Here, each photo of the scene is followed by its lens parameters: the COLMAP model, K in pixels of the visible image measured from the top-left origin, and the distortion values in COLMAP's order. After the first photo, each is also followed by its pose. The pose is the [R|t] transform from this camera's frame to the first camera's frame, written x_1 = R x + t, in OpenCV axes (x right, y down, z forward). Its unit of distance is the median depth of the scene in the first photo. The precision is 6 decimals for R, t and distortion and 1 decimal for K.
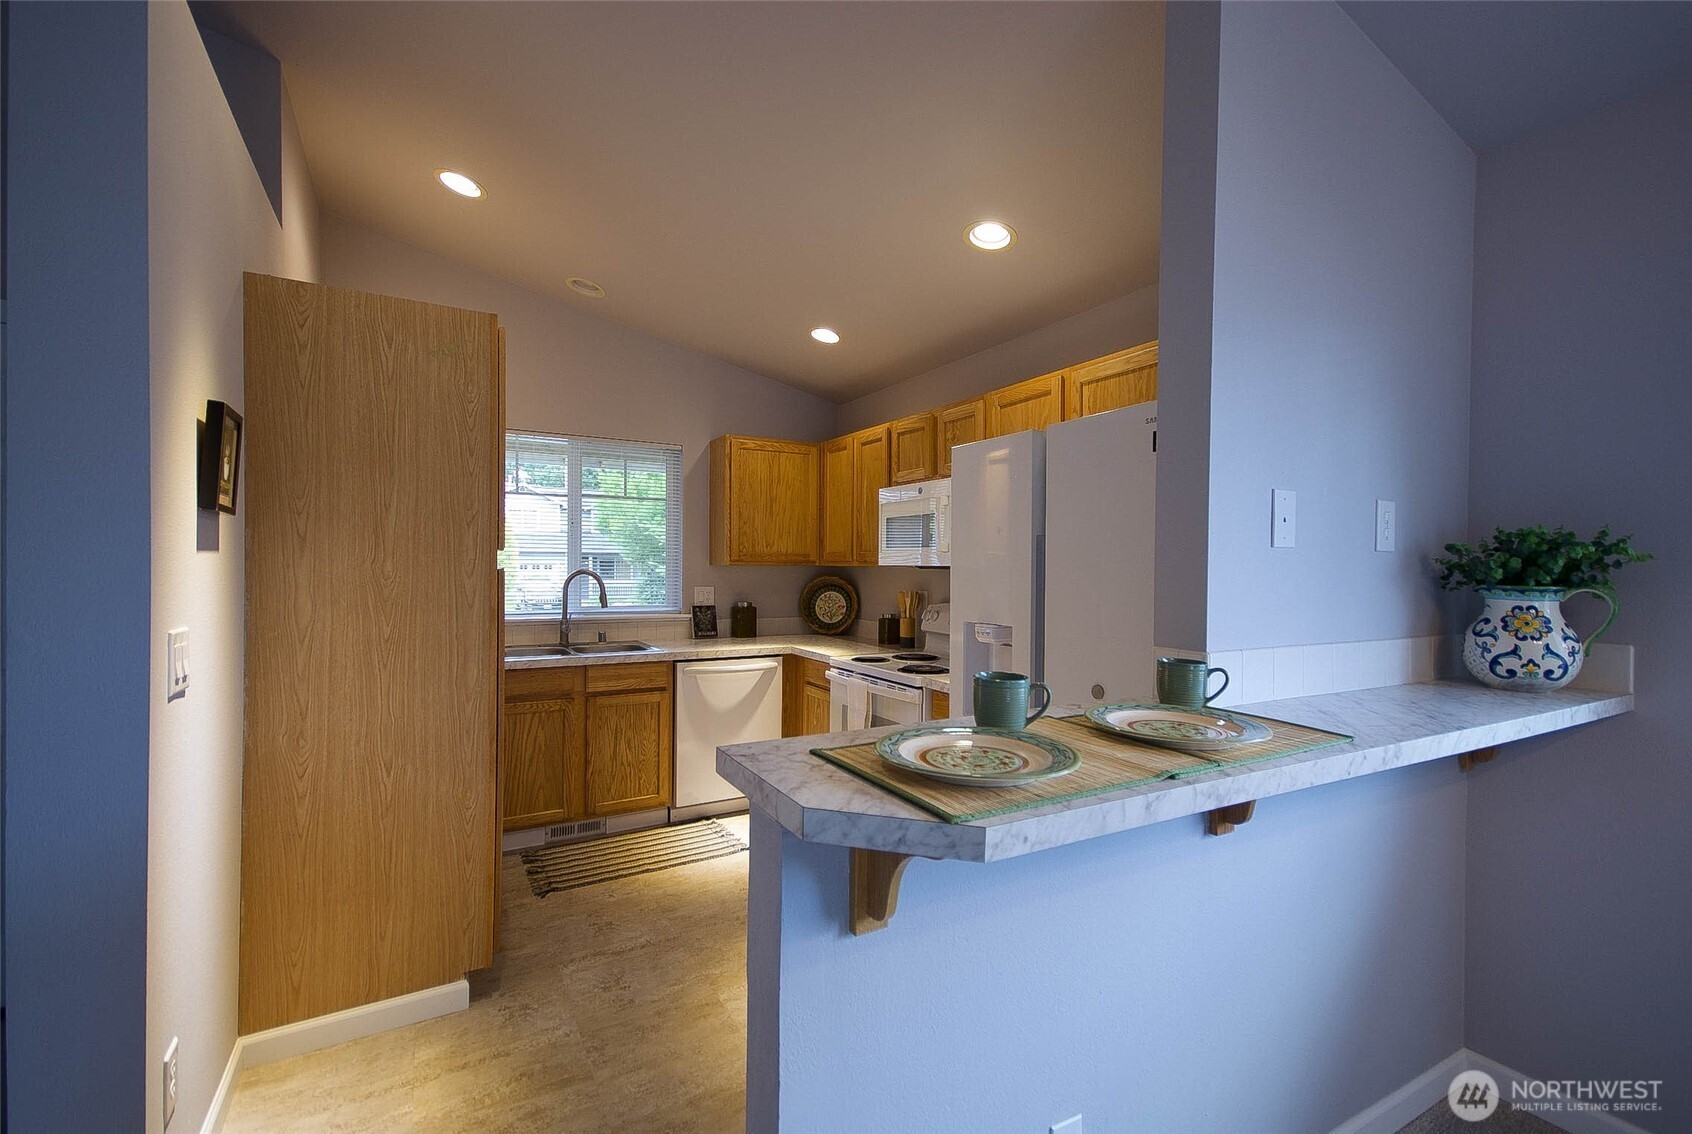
lens RADIAL K [[733.4, 0, 880.1], [0, 733.4, 562.3], [0, 0, 1]] dist [0.029474, 0.001270]
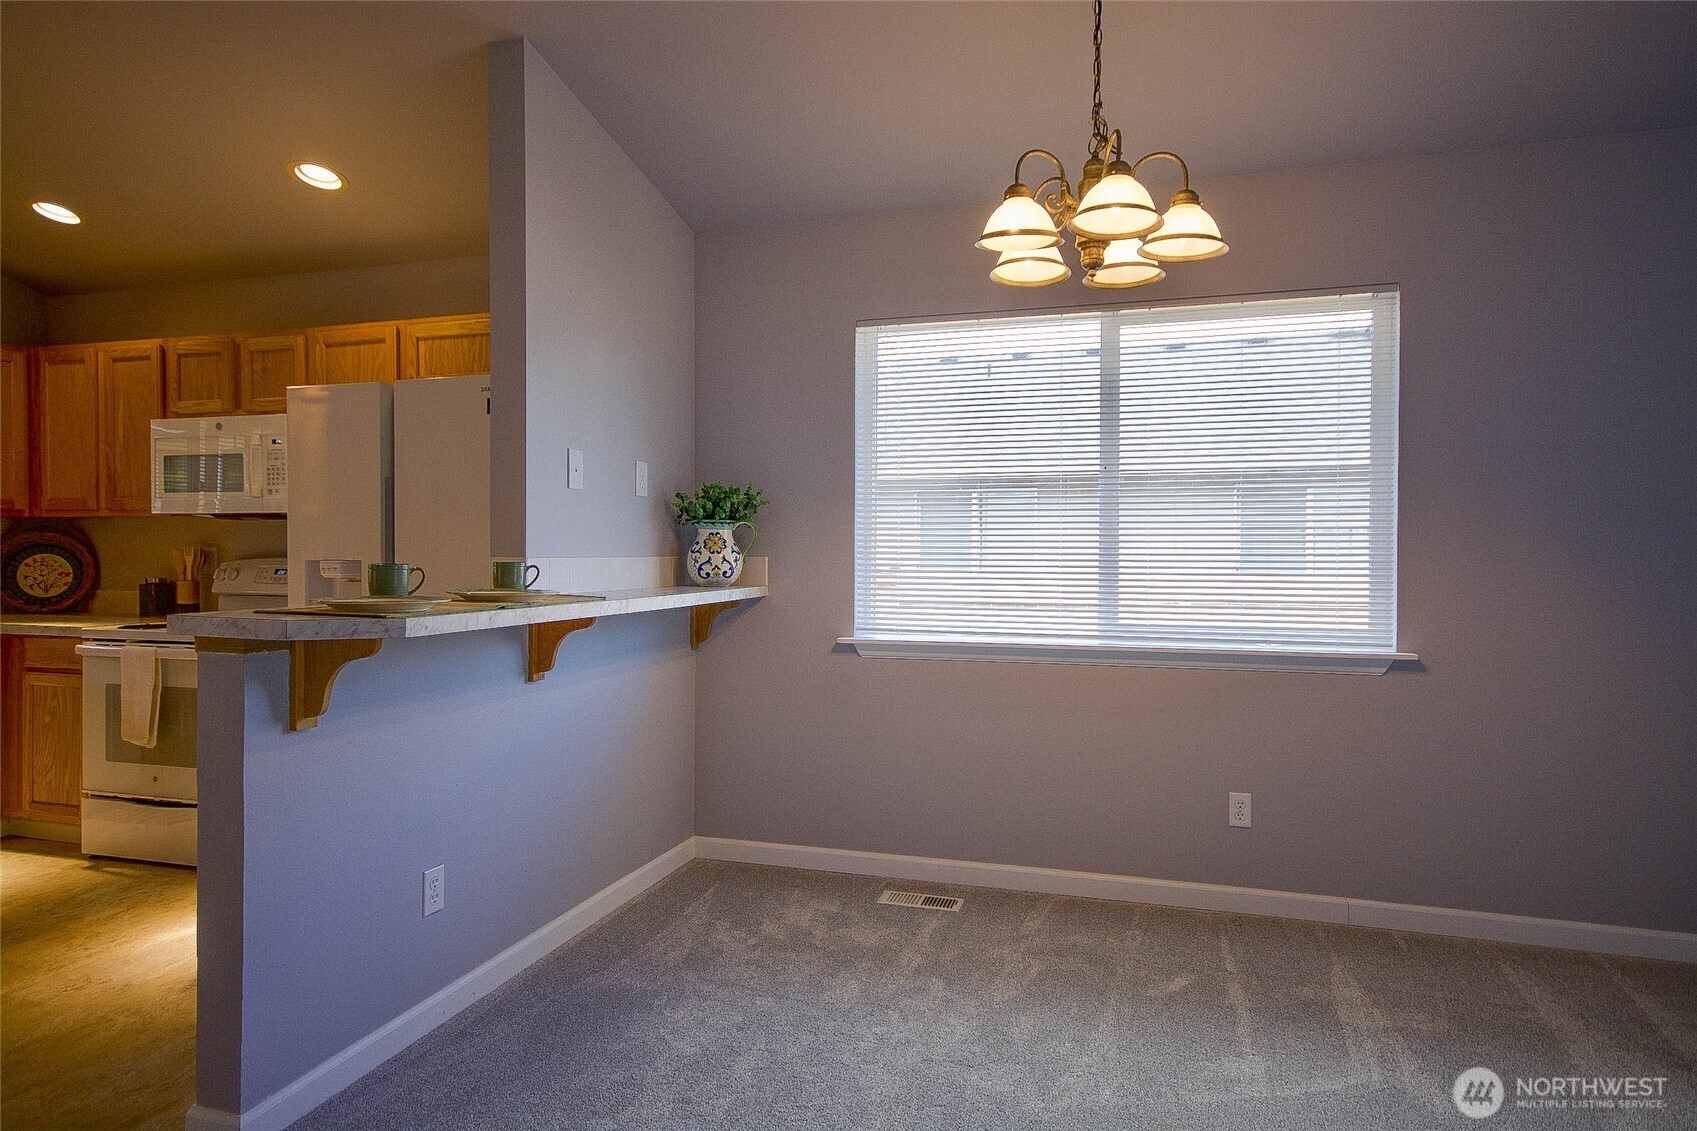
lens RADIAL K [[1003.1, 0, 841.3], [0, 1003.1, 595.2], [0, 0, 1]] dist [0.002176, 0.001210]
pose [[0.764552, -0.029108, 0.643904, -0.207427], [-0.004476, 0.998716, 0.050462, 0.052635], [-0.644547, -0.041462, 0.763440, -0.528139]]
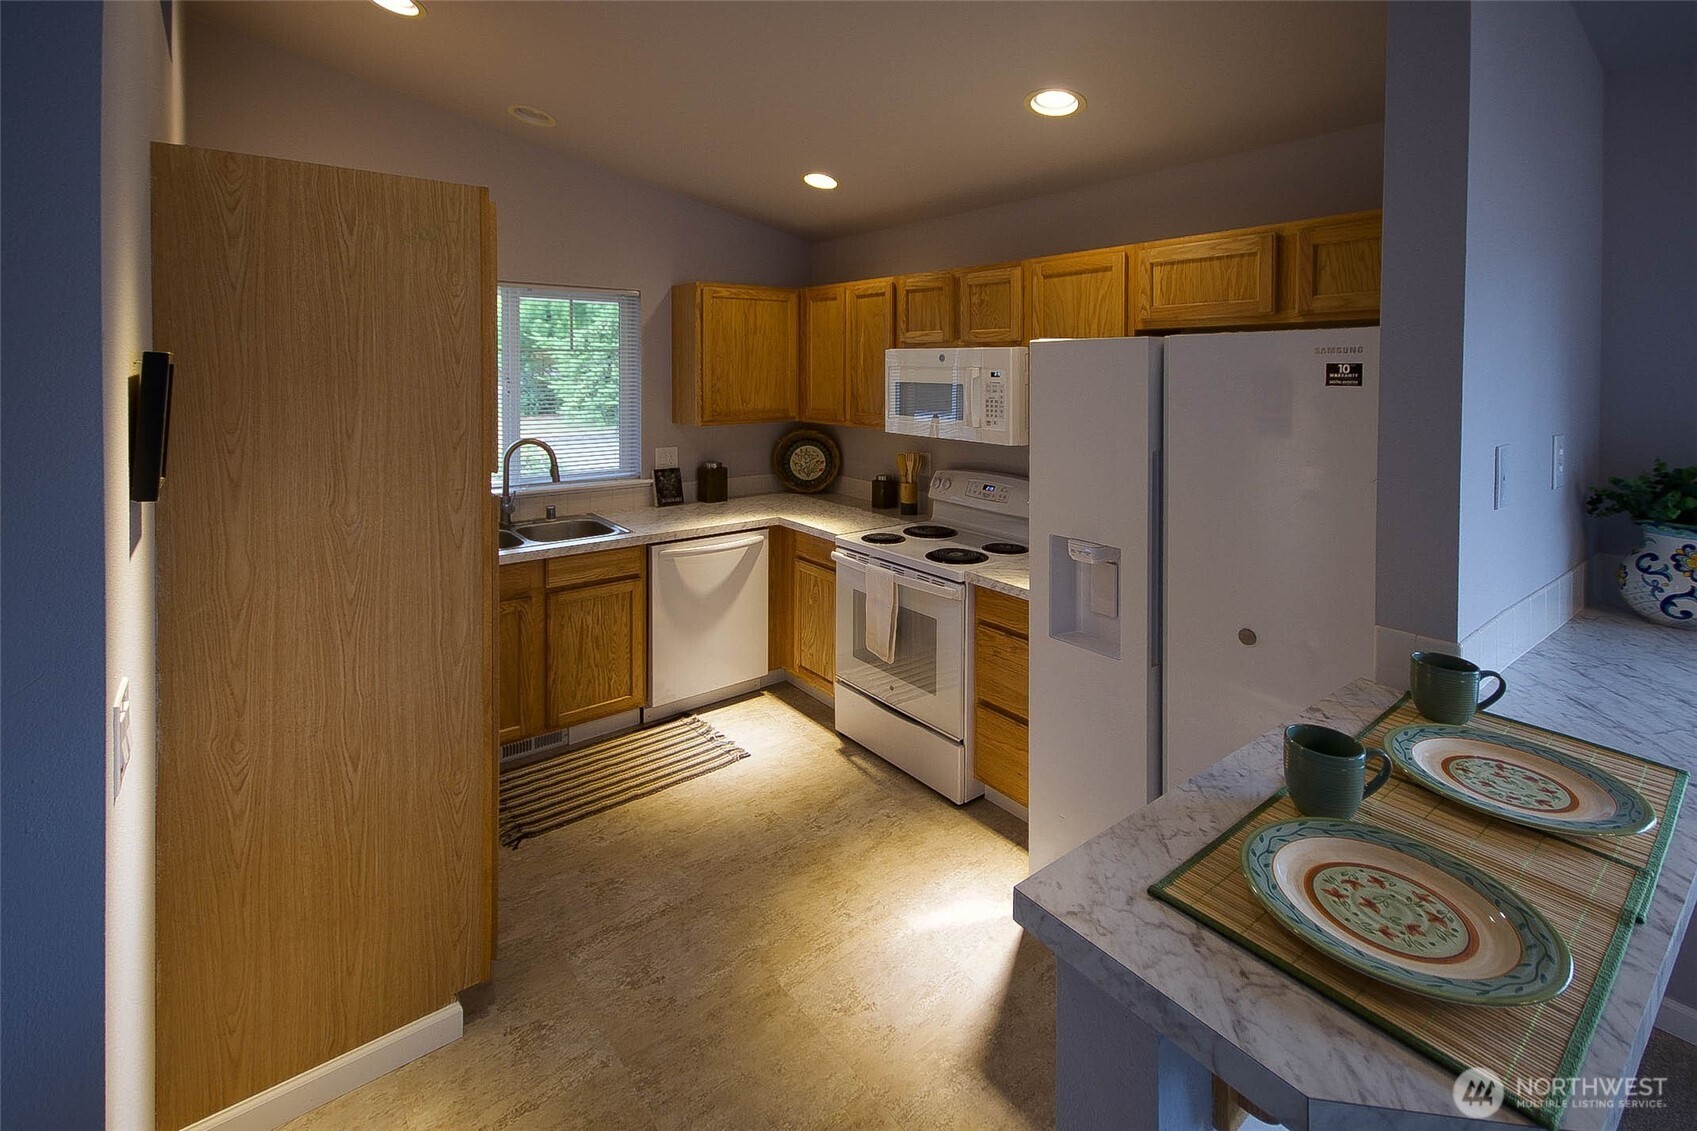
lens RADIAL K [[742.8, 0, 891.5], [0, 742.8, 356.6], [0, 0, 1]] dist [0.002765, 0.004000]
pose [[0.987328, -0.023751, 0.156906, -0.208441], [0.024101, 0.999709, -0.000329, -0.135776], [-0.156852, 0.004106, 0.987614, 0.124531]]
